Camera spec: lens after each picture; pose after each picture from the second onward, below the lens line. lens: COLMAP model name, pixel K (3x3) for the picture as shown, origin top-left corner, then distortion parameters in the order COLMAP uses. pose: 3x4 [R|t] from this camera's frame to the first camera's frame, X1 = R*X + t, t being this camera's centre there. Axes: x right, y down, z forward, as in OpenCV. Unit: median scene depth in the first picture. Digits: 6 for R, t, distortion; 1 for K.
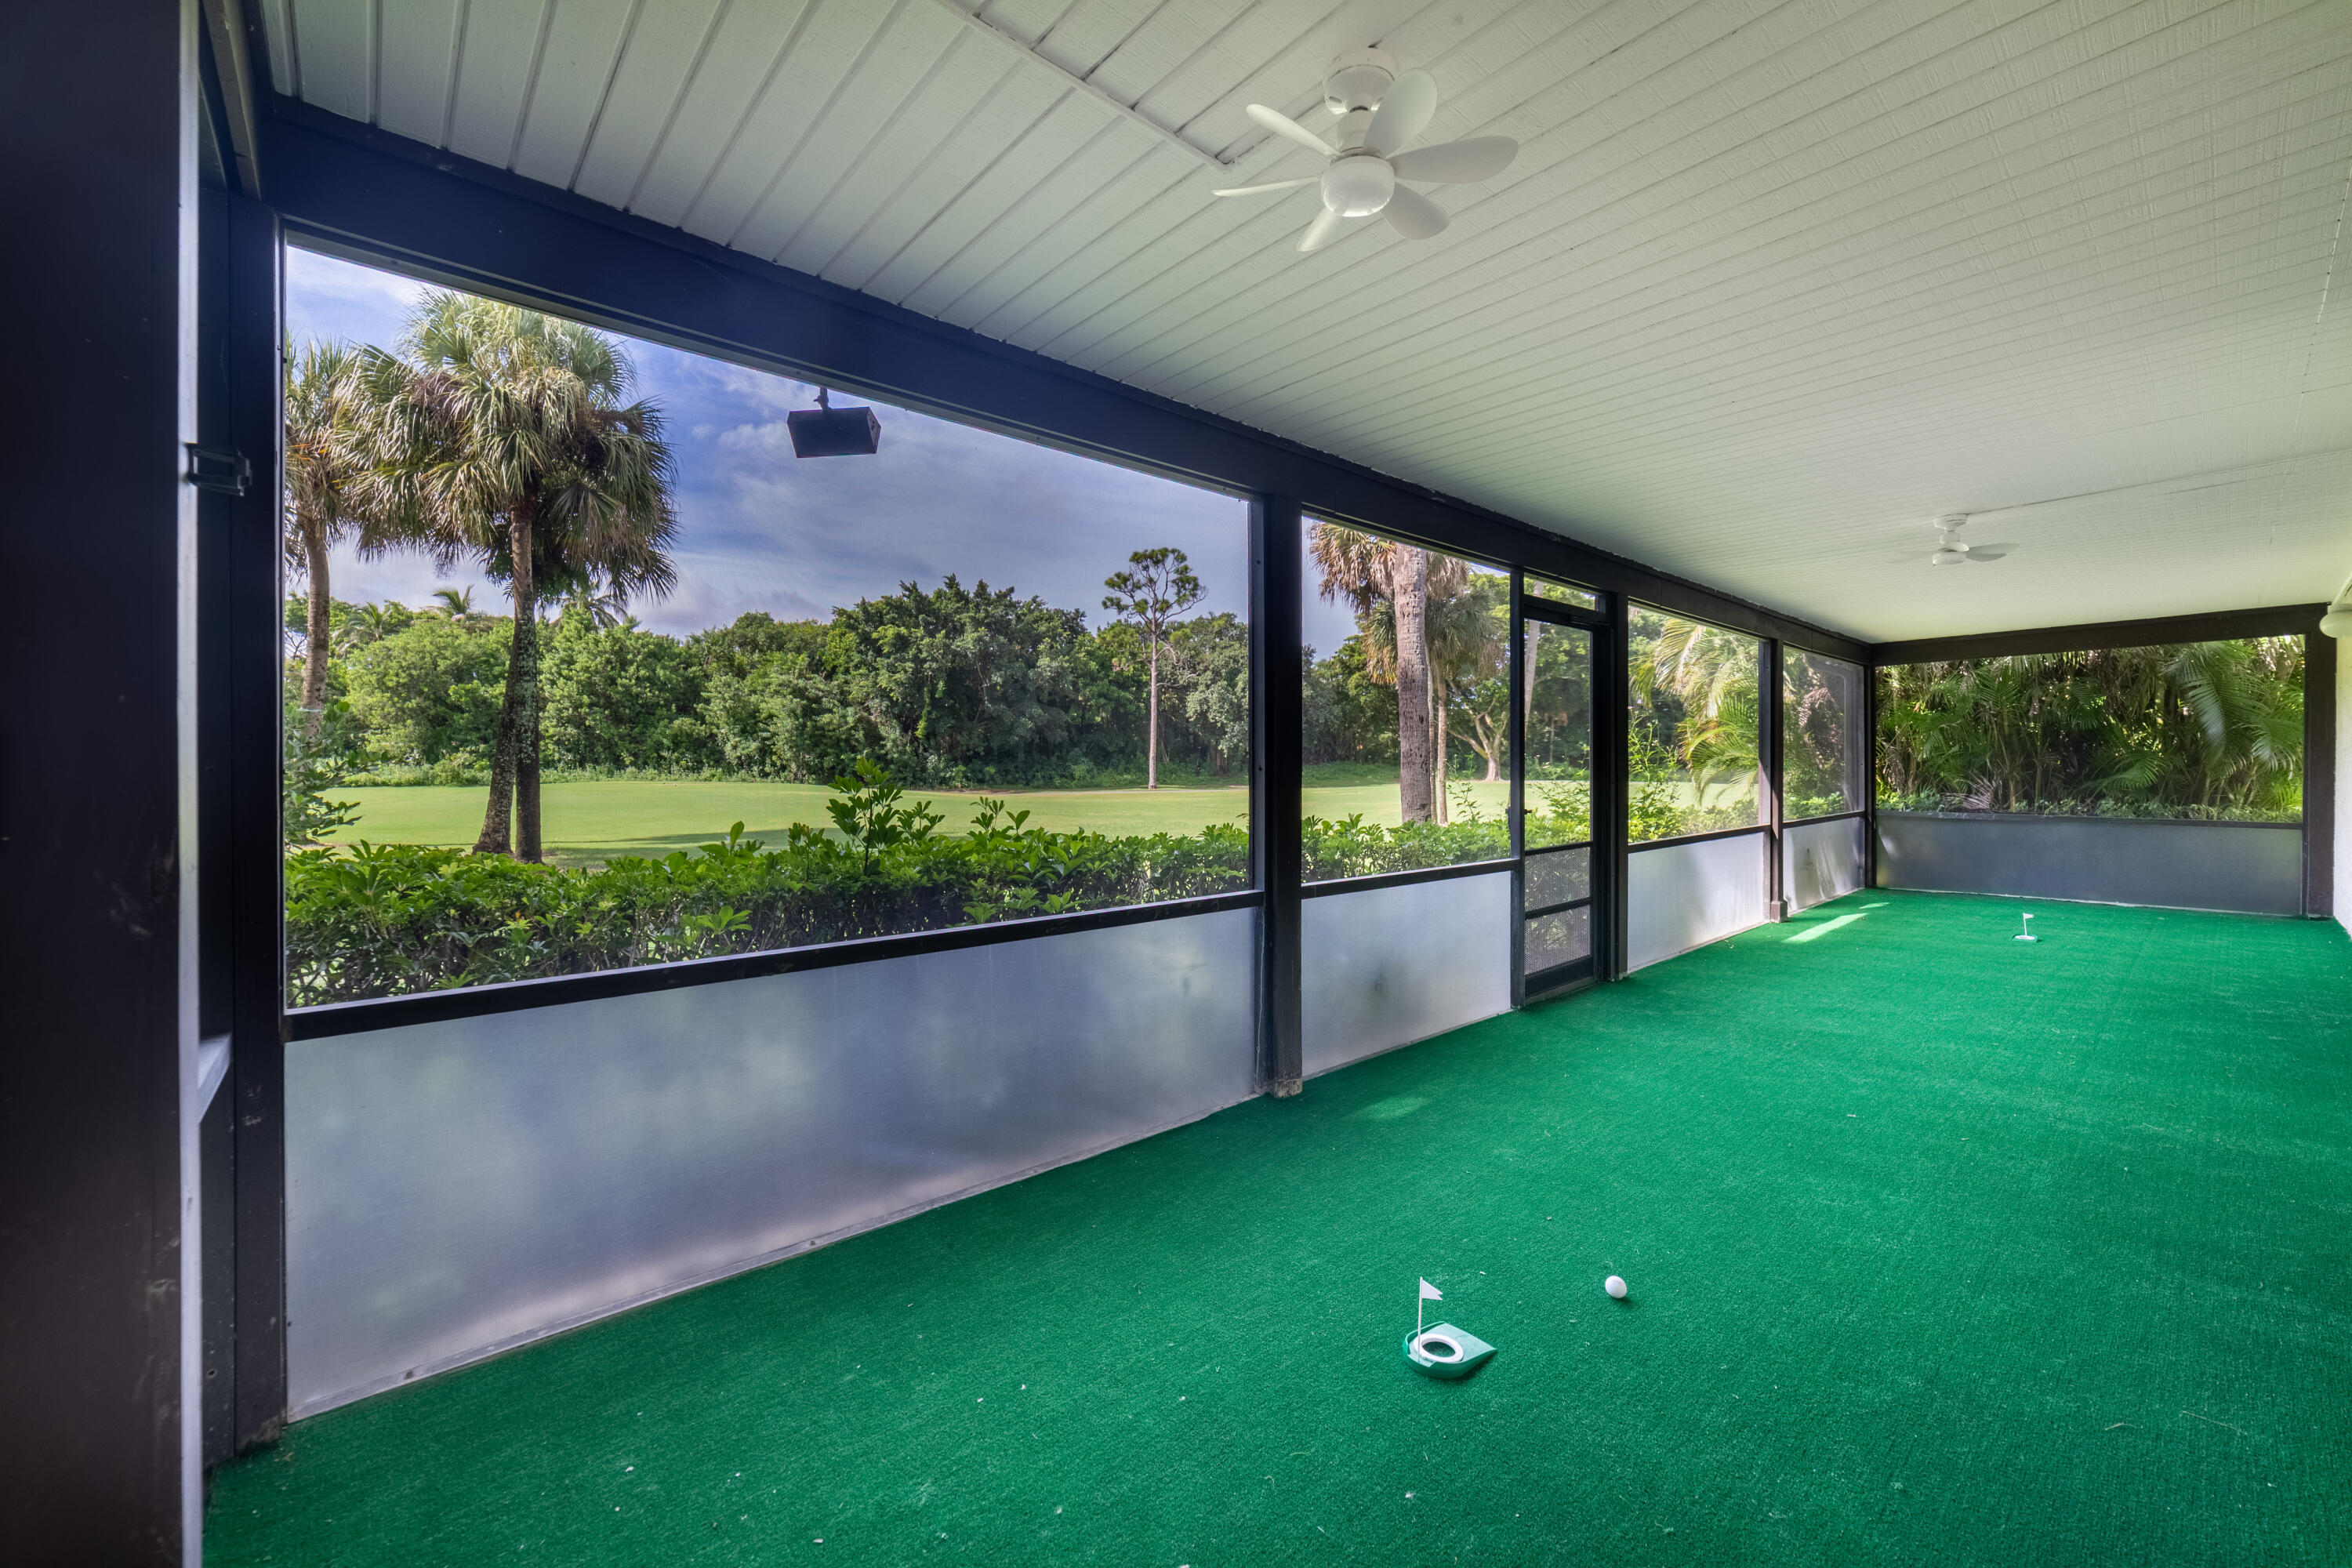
lens RADIAL K [[972.8, 0, 1176.0], [0, 972.8, 784.0], [0, 0, 1]] dist [-0.108434, 0.039972]
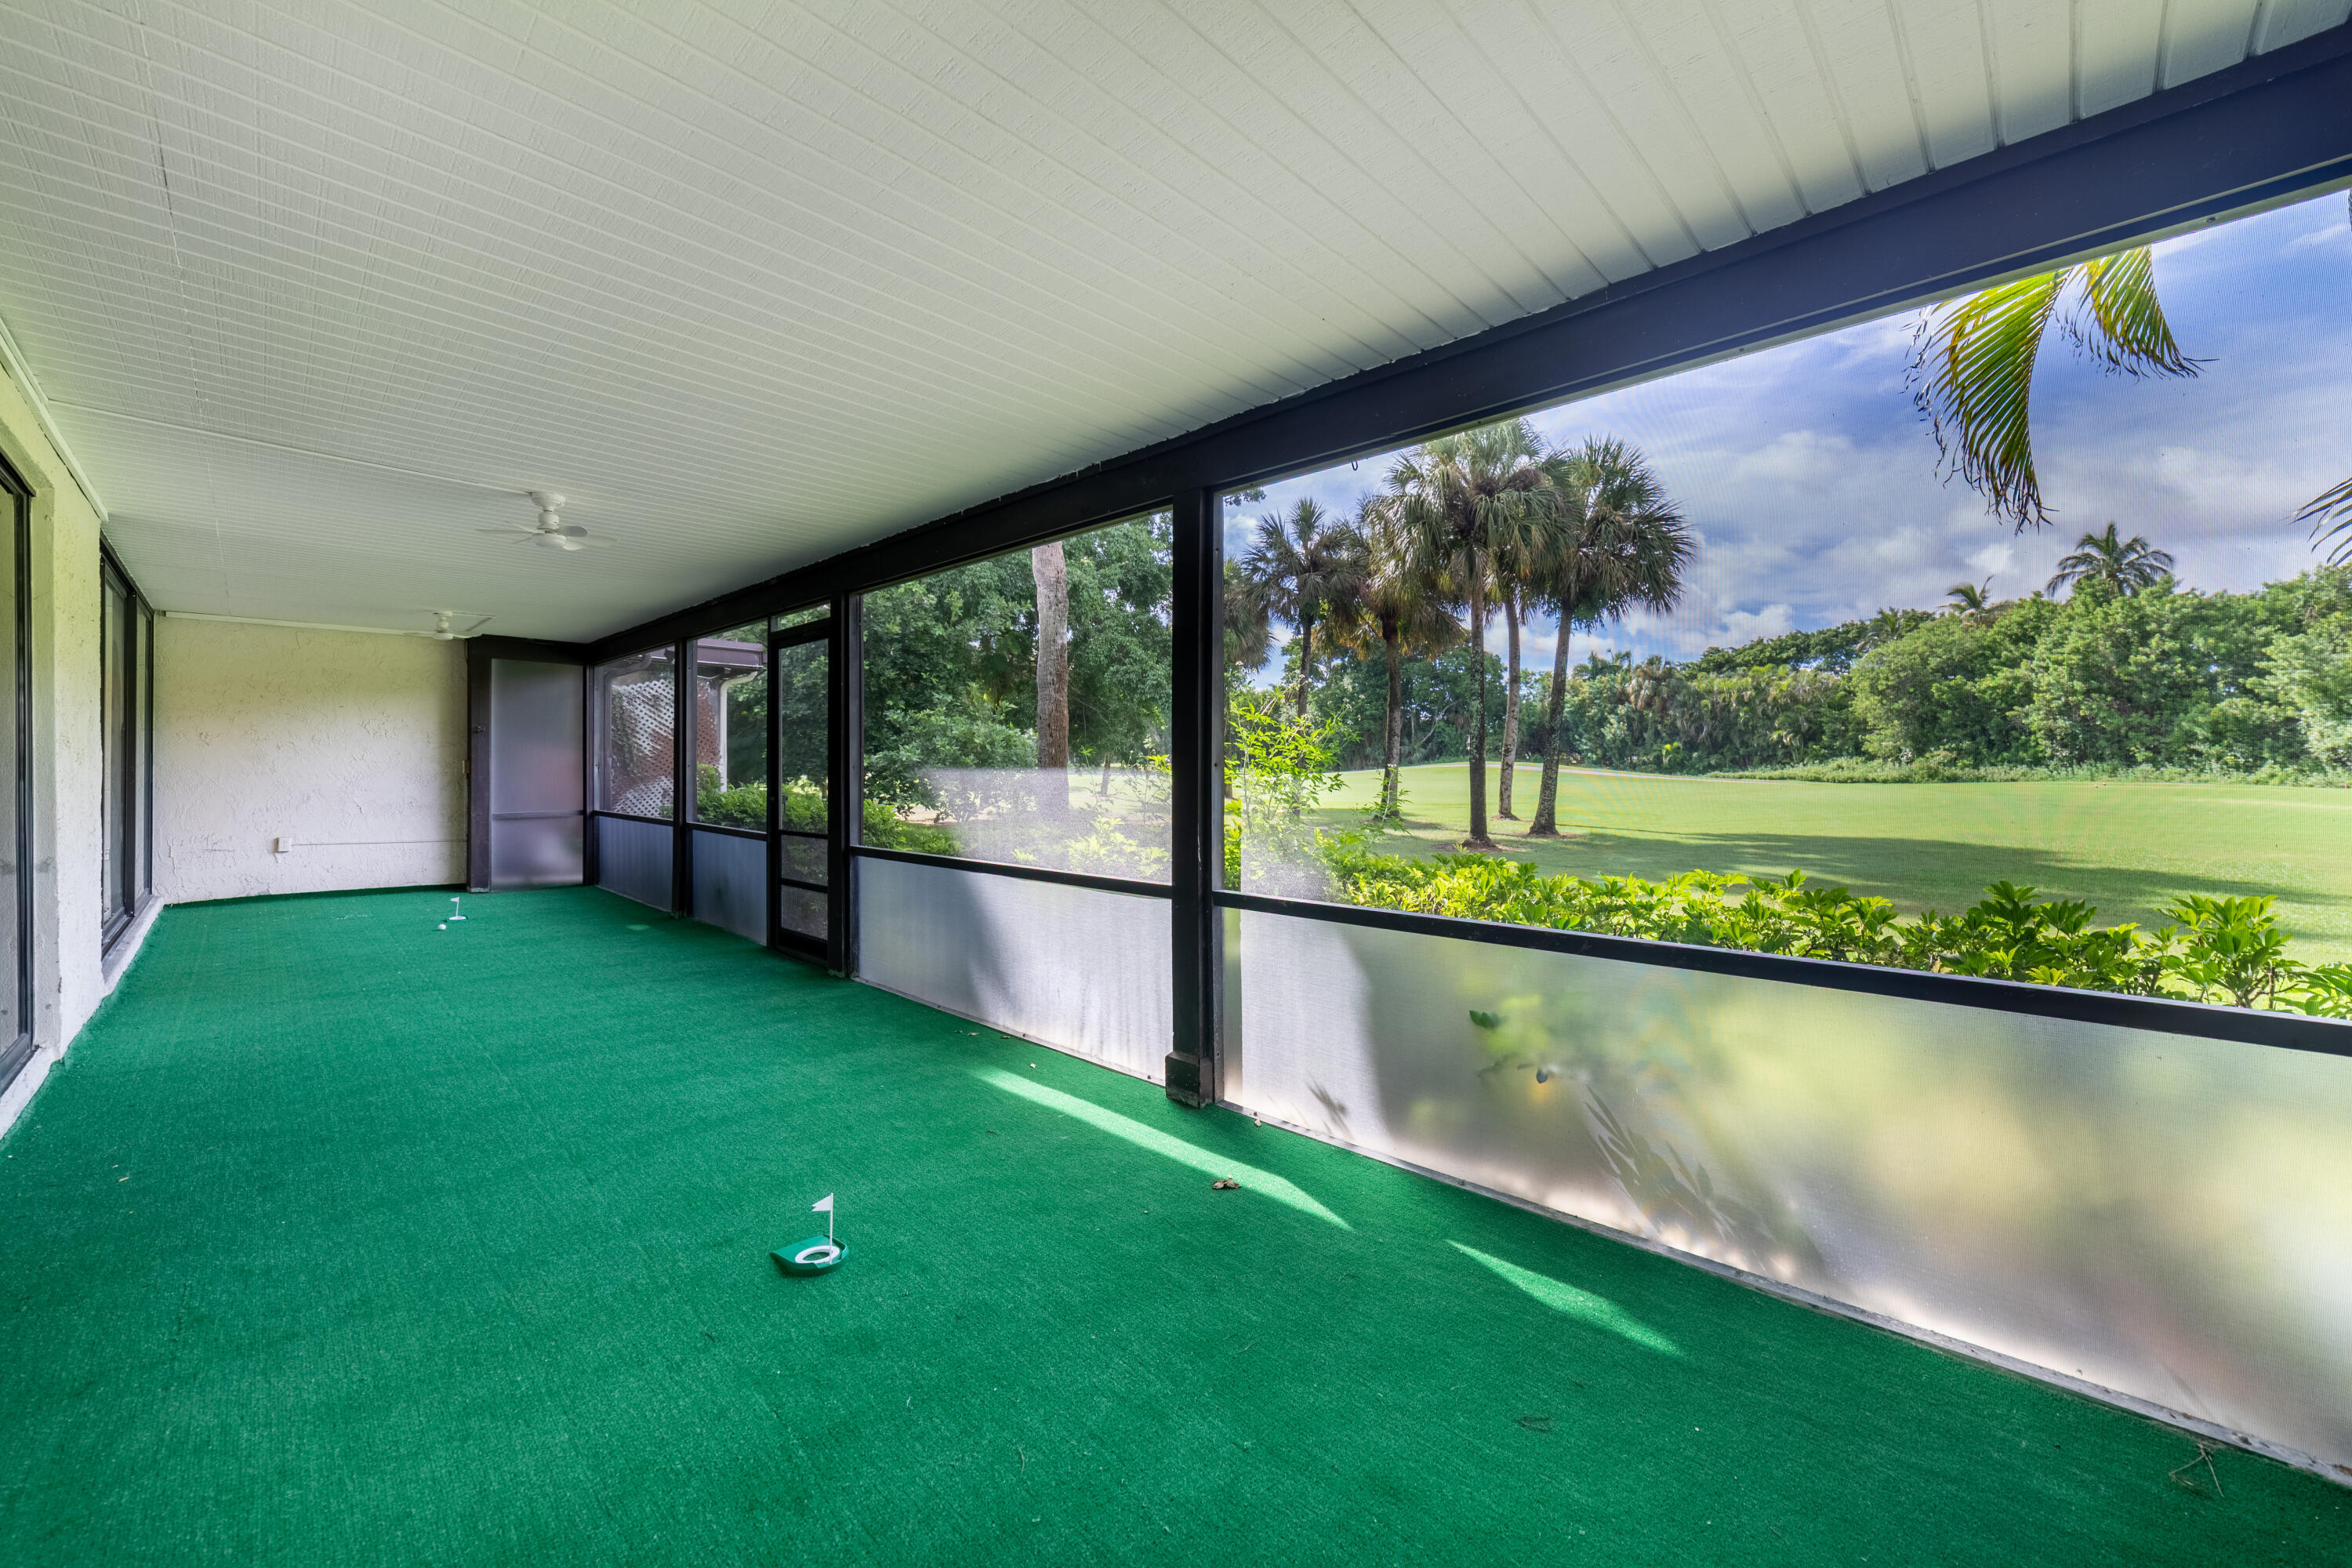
lens RADIAL K [[908.6, 0, 1214.9], [0, 908.6, 763.0], [0, 0, 1]] dist [0.000313, 0.030336]
pose [[0.068727, -0.005194, -0.997622, 0.163927], [-0.014968, 0.999869, -0.006237, -0.002167], [0.997523, 0.015361, 0.068640, 0.149303]]
